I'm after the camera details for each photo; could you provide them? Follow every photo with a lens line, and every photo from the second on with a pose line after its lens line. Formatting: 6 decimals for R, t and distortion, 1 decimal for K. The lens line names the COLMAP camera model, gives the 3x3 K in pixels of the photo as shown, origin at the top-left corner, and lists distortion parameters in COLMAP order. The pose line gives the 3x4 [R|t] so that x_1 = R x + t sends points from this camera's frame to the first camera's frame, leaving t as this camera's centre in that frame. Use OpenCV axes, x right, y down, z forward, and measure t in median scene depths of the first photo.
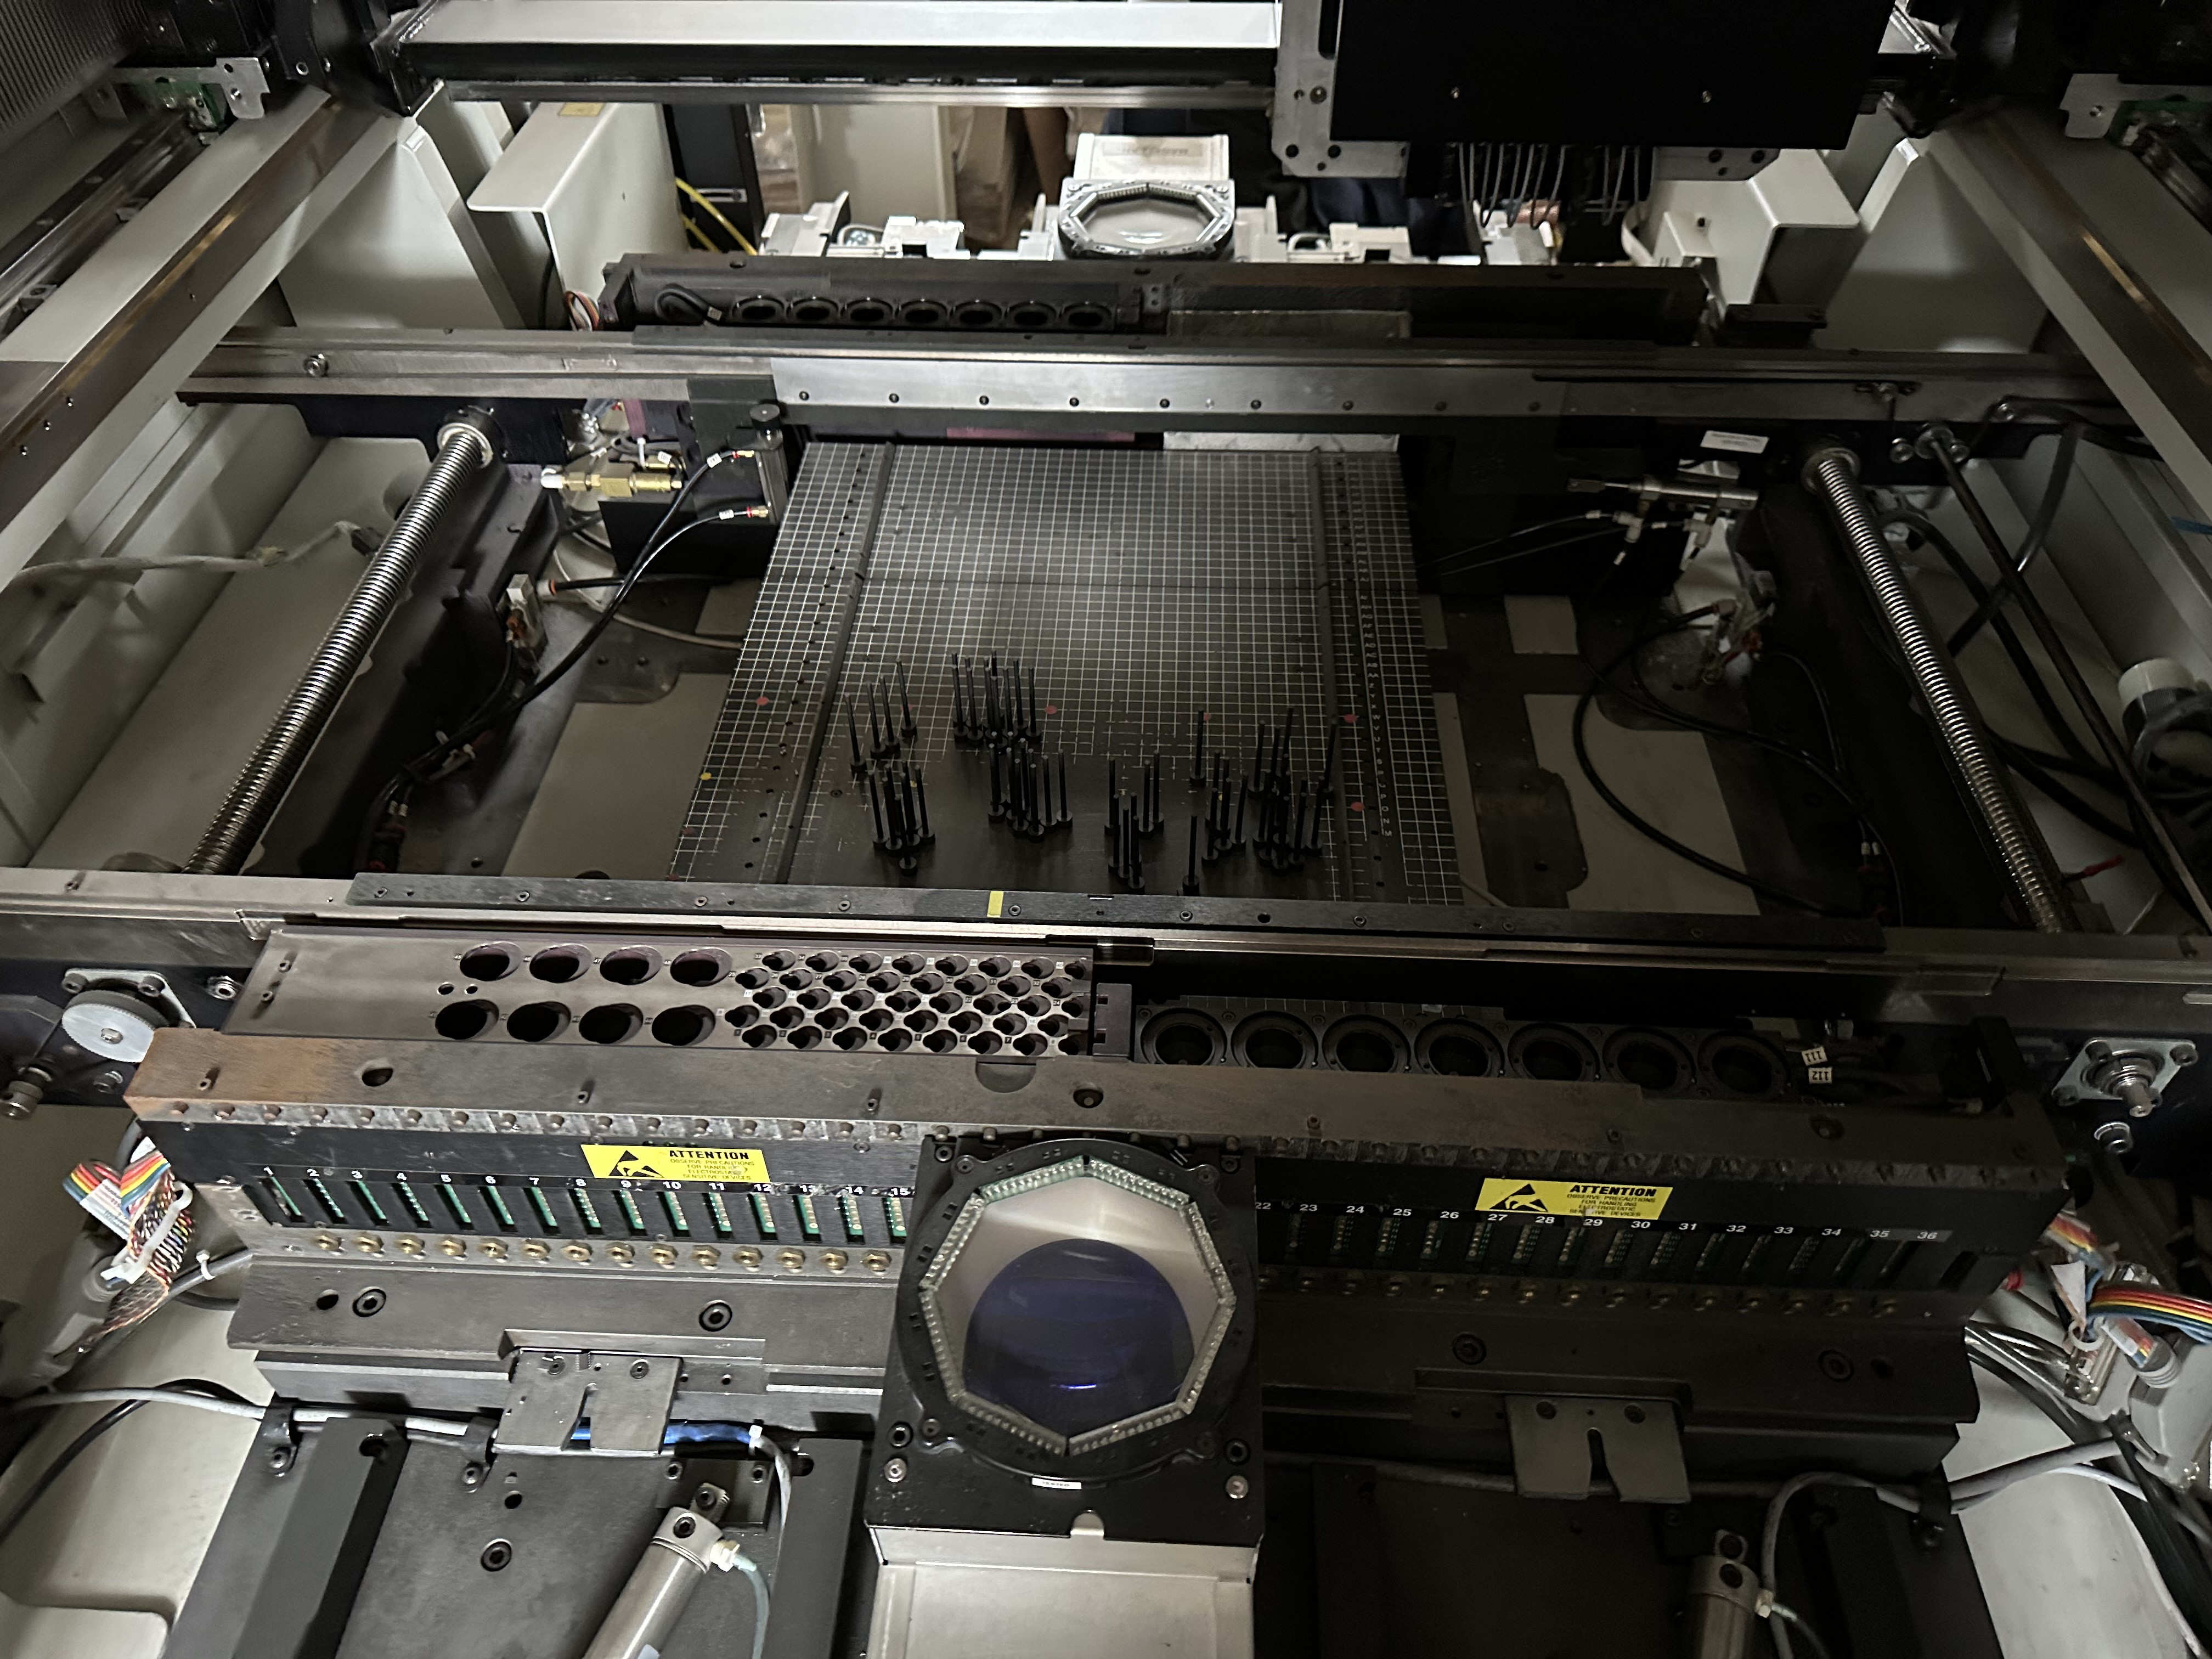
lens RADIAL K [[1582.5, 0, 1098.5], [0, 1582.5, 833.5], [0, 0, 1]] dist [0.023429, -0.024984]
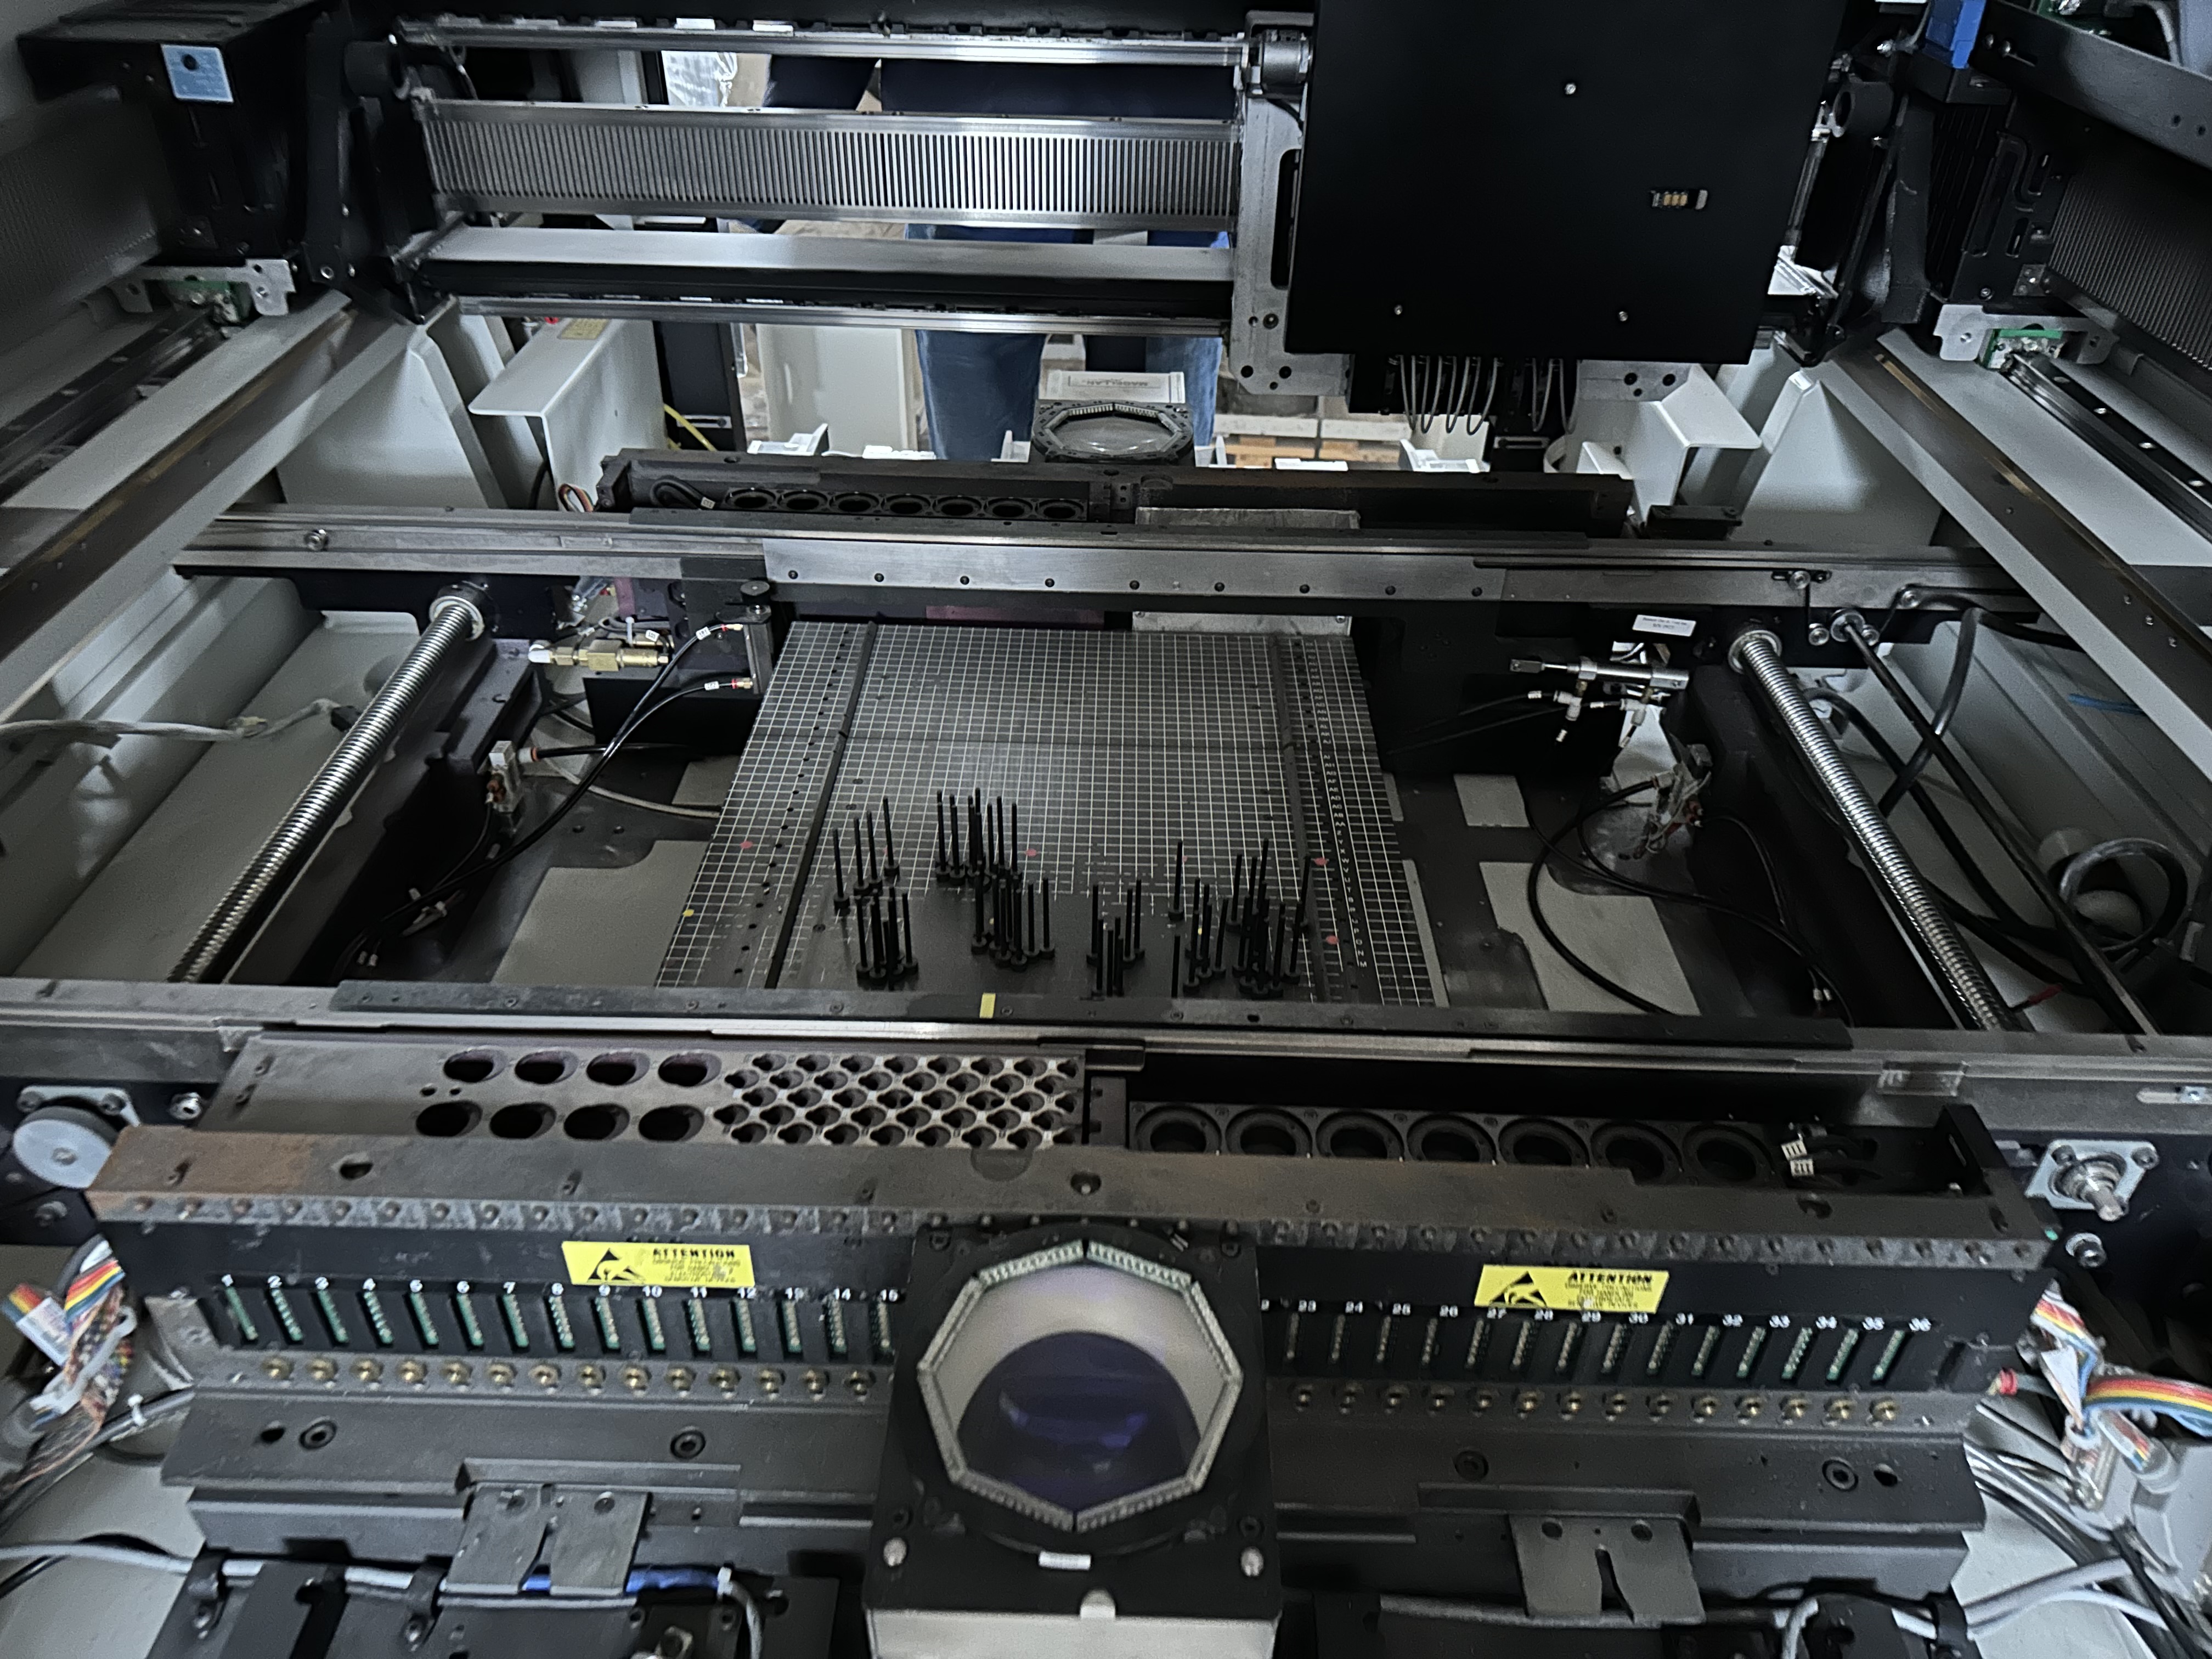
lens RADIAL K [[1575.9, 0, 1110.9], [0, 1575.9, 823.1], [0, 0, 1]] dist [0.034156, -0.034652]
pose [[0.998857, 0.004940, 0.047542, -0.032800], [0.003400, 0.984780, -0.173773, 0.098362], [-0.047677, 0.173736, 0.983638, -0.014160]]
